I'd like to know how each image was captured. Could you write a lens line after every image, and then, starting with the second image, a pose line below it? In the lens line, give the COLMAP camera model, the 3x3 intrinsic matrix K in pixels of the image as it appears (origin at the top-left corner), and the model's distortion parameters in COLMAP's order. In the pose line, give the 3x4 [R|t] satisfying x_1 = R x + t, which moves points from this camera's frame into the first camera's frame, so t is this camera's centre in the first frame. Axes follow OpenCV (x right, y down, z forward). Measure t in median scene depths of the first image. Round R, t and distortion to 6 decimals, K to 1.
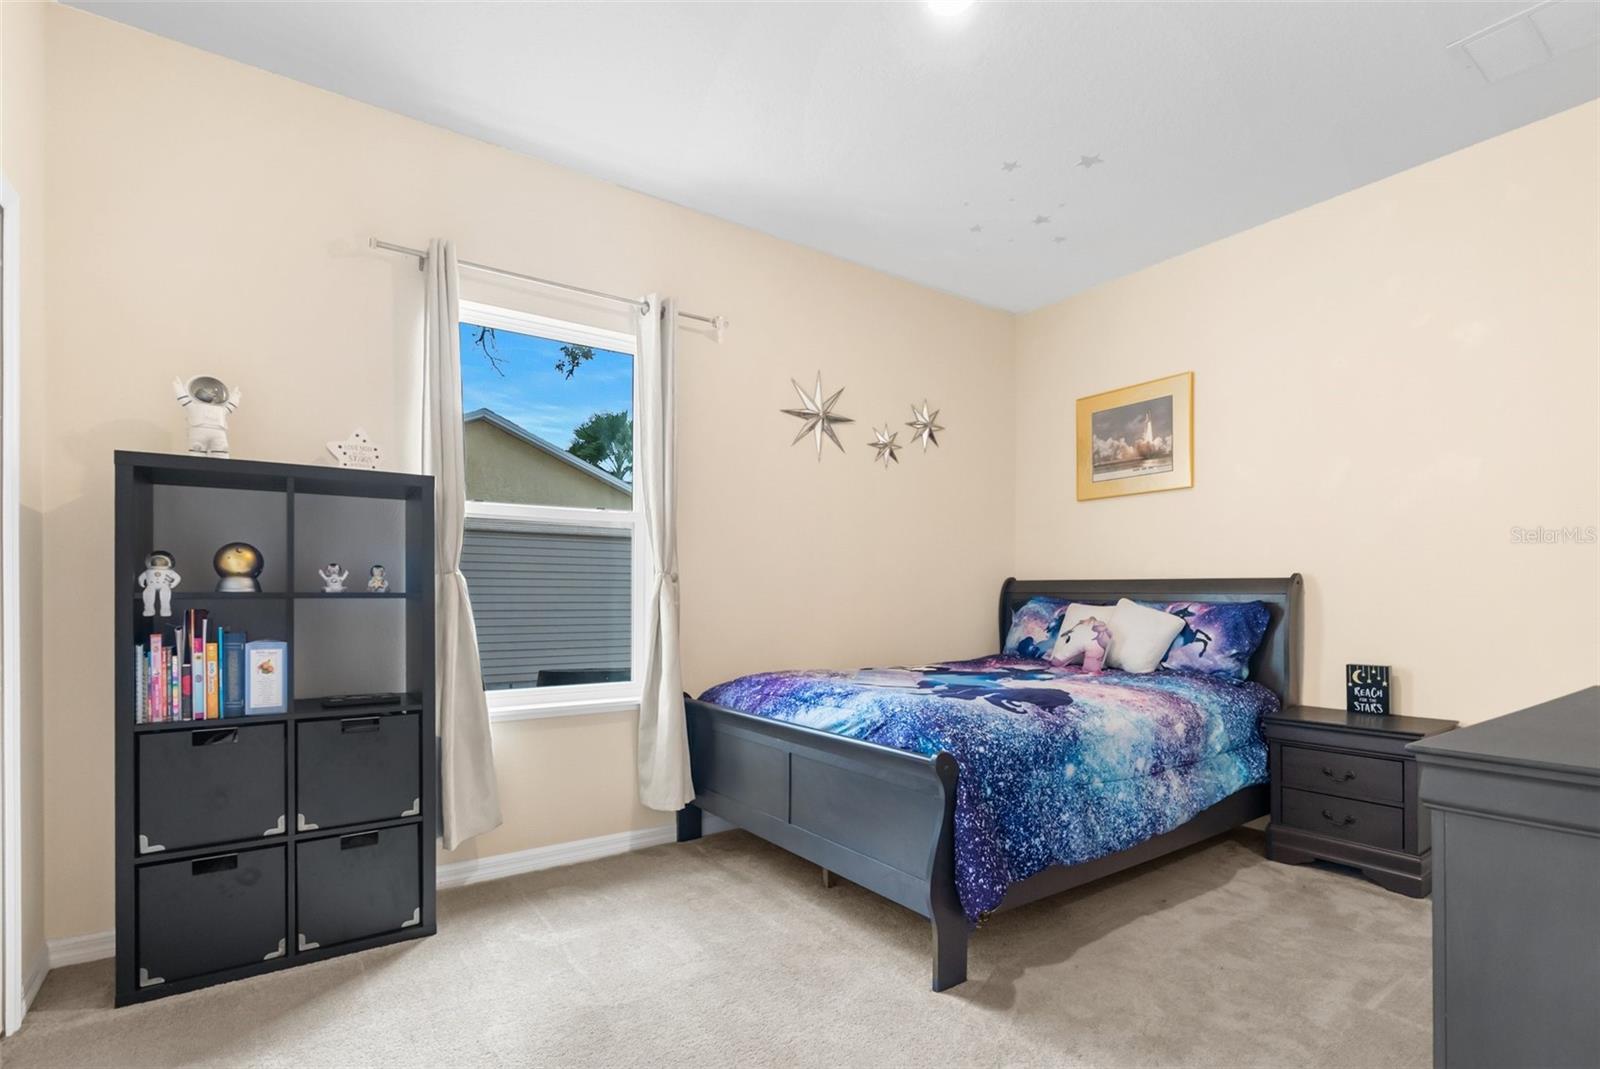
lens RADIAL K [[762.3, 0, 804.0], [0, 762.3, 583.8], [0, 0, 1]] dist [-0.000477, -0.000077]
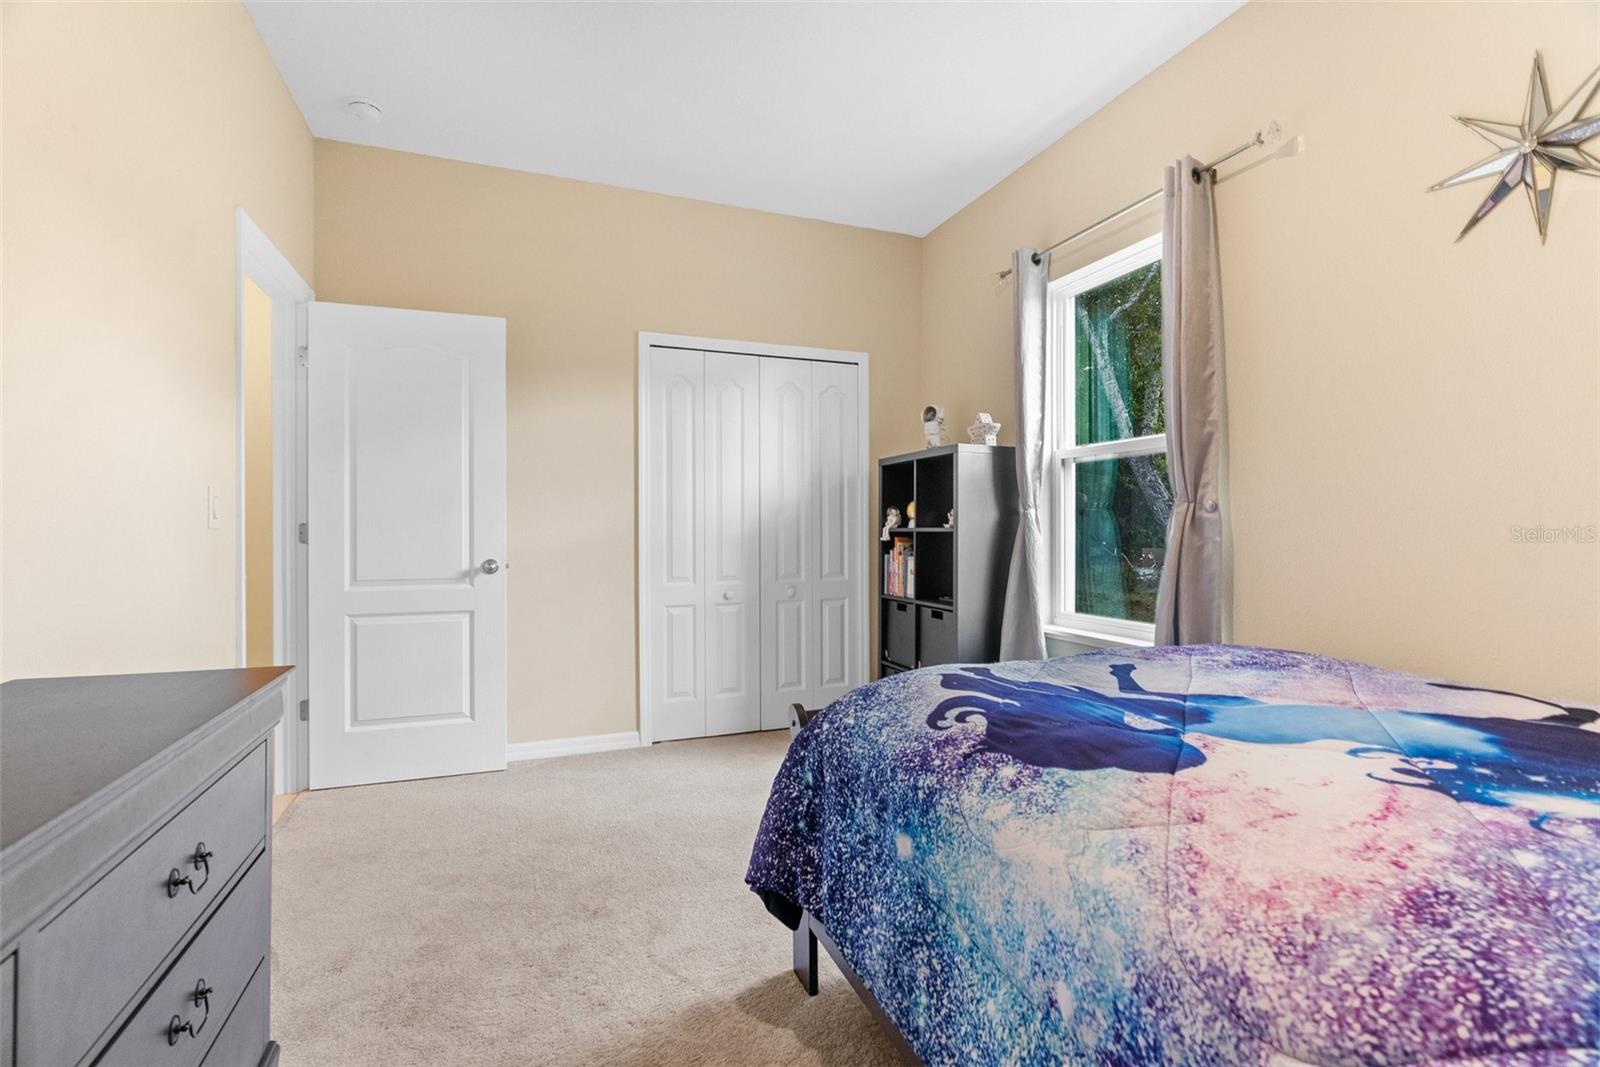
lens RADIAL K [[730.1, 0, 810.0], [0, 730.1, 529.7], [0, 0, 1]] dist [-0.002193, 0.001039]
pose [[-0.235594, 0.001371, -0.971851, 0.882046], [0.013036, 0.999913, -0.001750, 0.014454], [0.971764, -0.013081, -0.235591, 1.061607]]
